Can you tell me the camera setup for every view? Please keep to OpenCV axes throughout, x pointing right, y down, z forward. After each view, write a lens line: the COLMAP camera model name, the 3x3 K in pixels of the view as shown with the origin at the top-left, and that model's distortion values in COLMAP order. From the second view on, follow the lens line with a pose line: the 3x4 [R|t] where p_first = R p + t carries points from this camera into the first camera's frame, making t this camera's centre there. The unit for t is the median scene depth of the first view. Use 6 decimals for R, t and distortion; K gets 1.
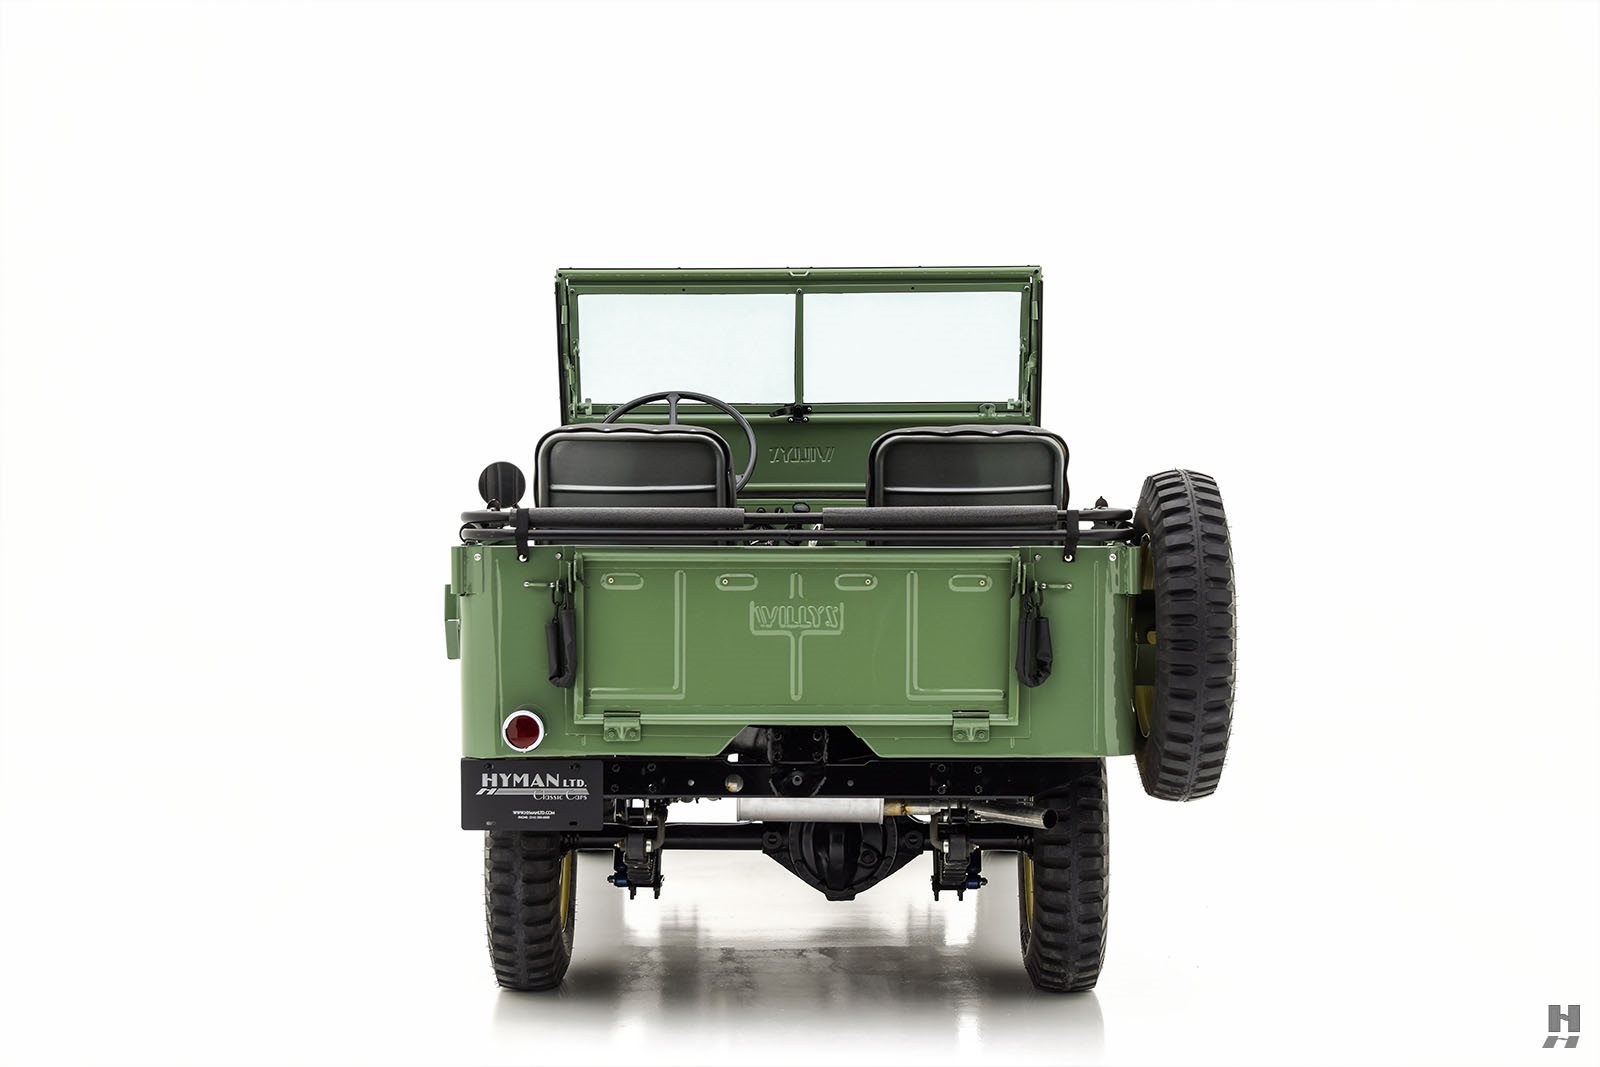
lens RADIAL K [[3154.8, 0, 799.9], [0, 3154.8, 531.9], [0, 0, 1]] dist [0.207052, 0.000000]
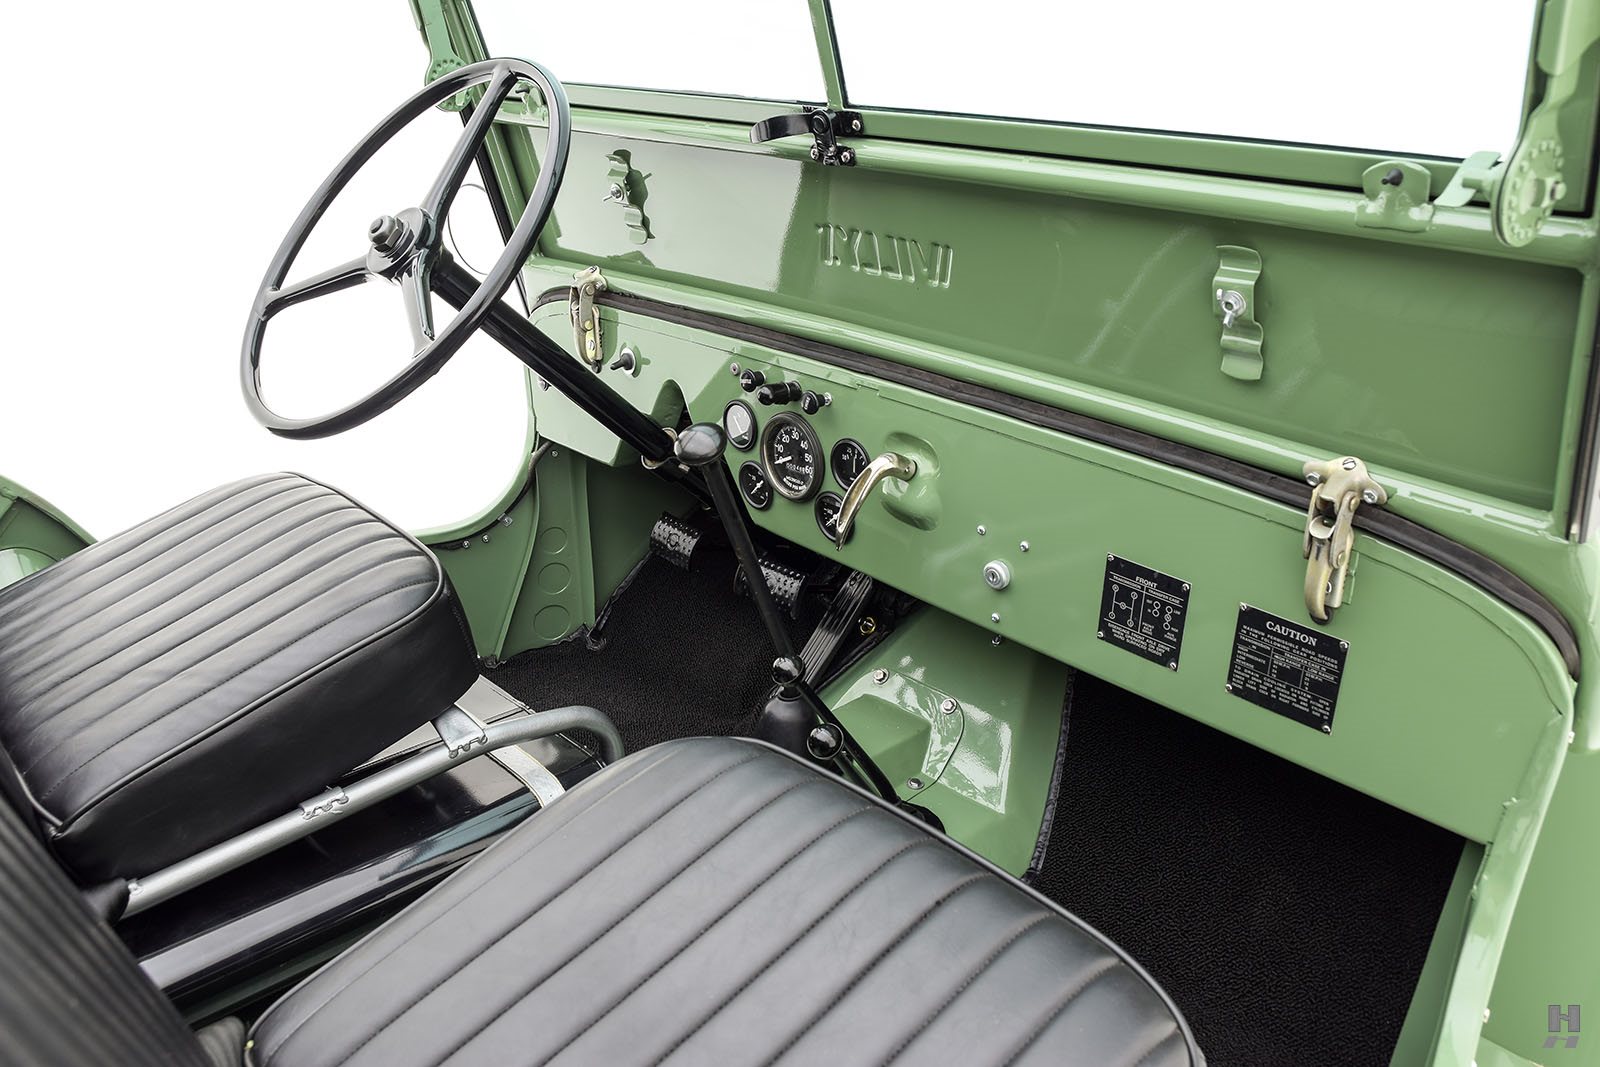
lens RADIAL K [[1331.9, 0, 807.9], [0, 1331.9, 540.2], [0, 0, 1]] dist [-0.052657, 0.004347]
pose [[0.680309, 0.279985, -0.677339, 0.130849], [-0.037625, 0.936281, 0.349232, -0.057566], [0.731959, -0.212100, 0.647494, 1.115062]]
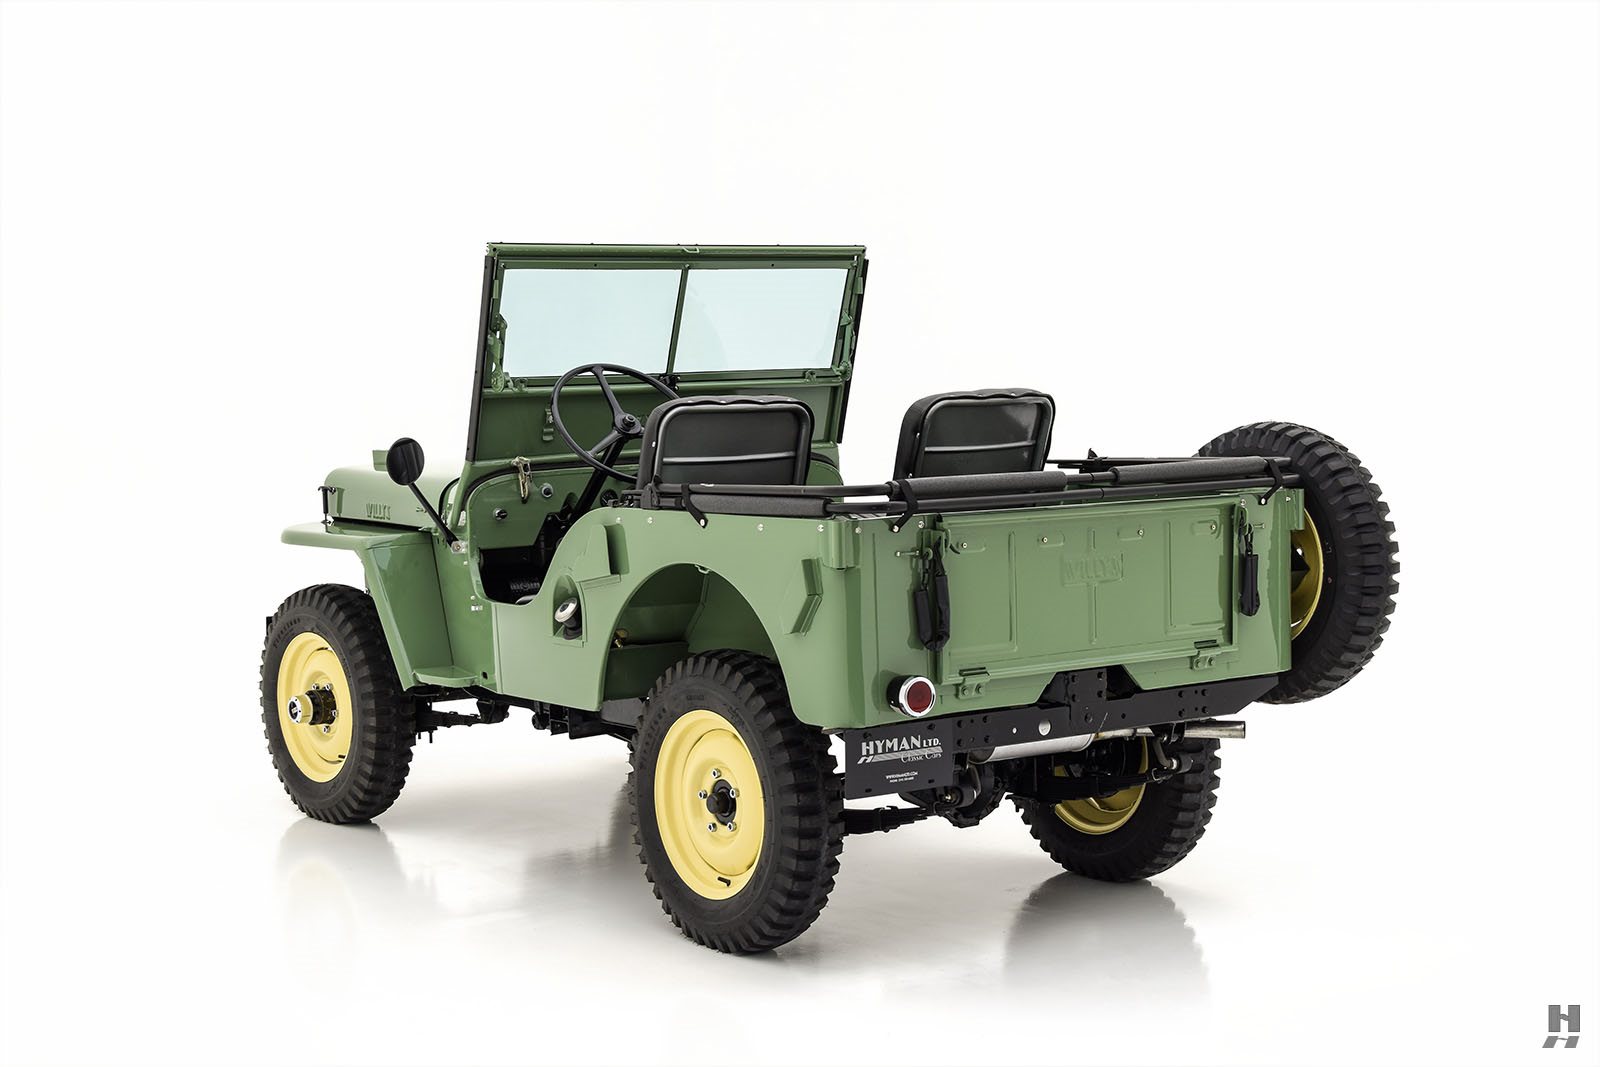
lens RADIAL K [[2597.8, 0, 815.0], [0, 2597.8, 523.7], [0, 0, 1]] dist [0.147306, 0.000000]
pose [[0.786308, -0.056044, 0.615287, -0.622356], [0.042179, 0.998423, 0.037039, -0.025473], [-0.616393, -0.003172, 0.787432, 0.351545]]
